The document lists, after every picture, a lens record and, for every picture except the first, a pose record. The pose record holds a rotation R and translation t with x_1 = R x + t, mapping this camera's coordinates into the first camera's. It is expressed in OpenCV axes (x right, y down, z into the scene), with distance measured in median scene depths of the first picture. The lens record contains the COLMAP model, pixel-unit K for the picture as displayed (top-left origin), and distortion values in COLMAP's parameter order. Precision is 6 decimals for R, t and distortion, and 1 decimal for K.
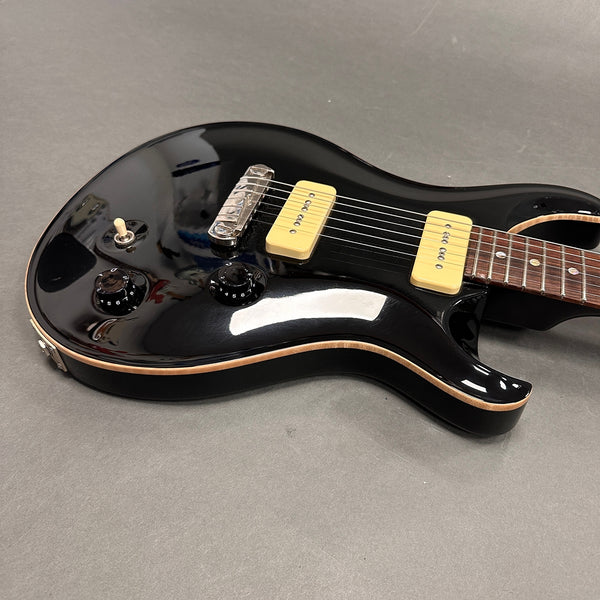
lens RADIAL K [[592.7, 0, 299.4], [0, 592.7, 276.8], [0, 0, 1]] dist [-0.001781, -0.007828]
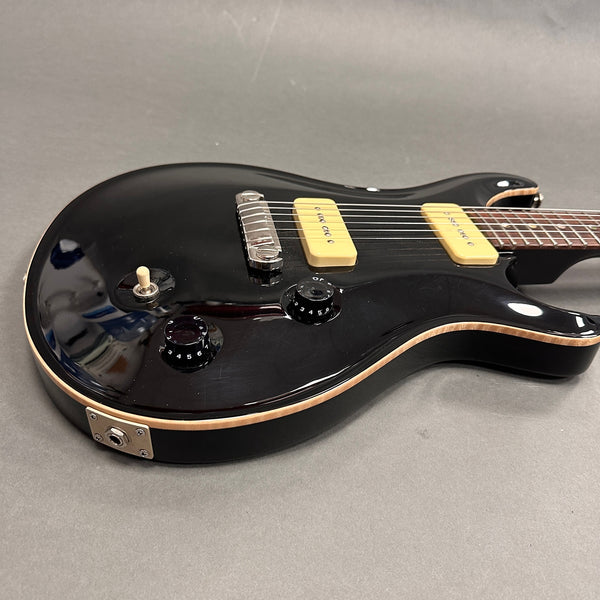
lens RADIAL K [[592.7, 0, 299.4], [0, 592.7, 276.8], [0, 0, 1]] dist [-0.001781, -0.007828]
pose [[0.880926, -0.207321, 0.425426, -0.481637], [0.260432, 0.962951, -0.070003, 0.032384], [-0.395151, 0.172462, 0.902282, 0.164696]]
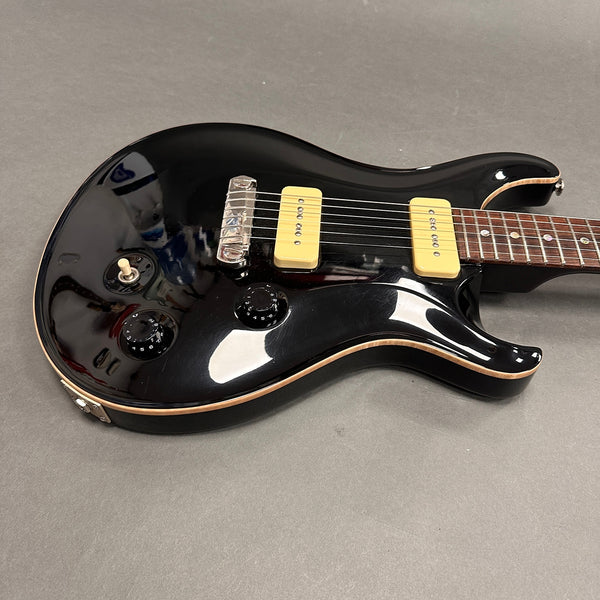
lens RADIAL K [[594.8, 0, 303.6], [0, 594.8, 268.5], [0, 0, 1]] dist [0.003095, 0.001686]
pose [[0.967350, -0.182409, 0.175959, -0.195654], [0.164577, 0.980074, 0.111219, -0.149210], [-0.192740, -0.078629, 0.978094, -0.034738]]
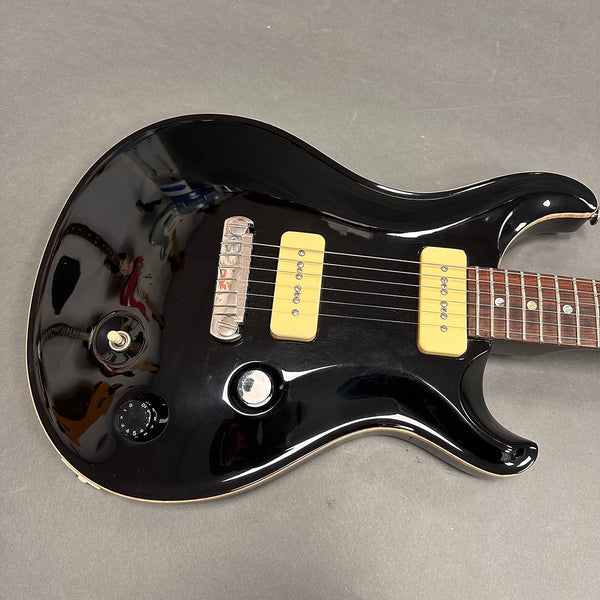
lens RADIAL K [[592.7, 0, 299.4], [0, 592.7, 276.8], [0, 0, 1]] dist [-0.001781, -0.007828]
pose [[0.977399, -0.198570, 0.072538, -0.063486], [0.148435, 0.888922, 0.433341, -0.560661], [-0.150529, -0.412779, 0.898306, 0.145107]]
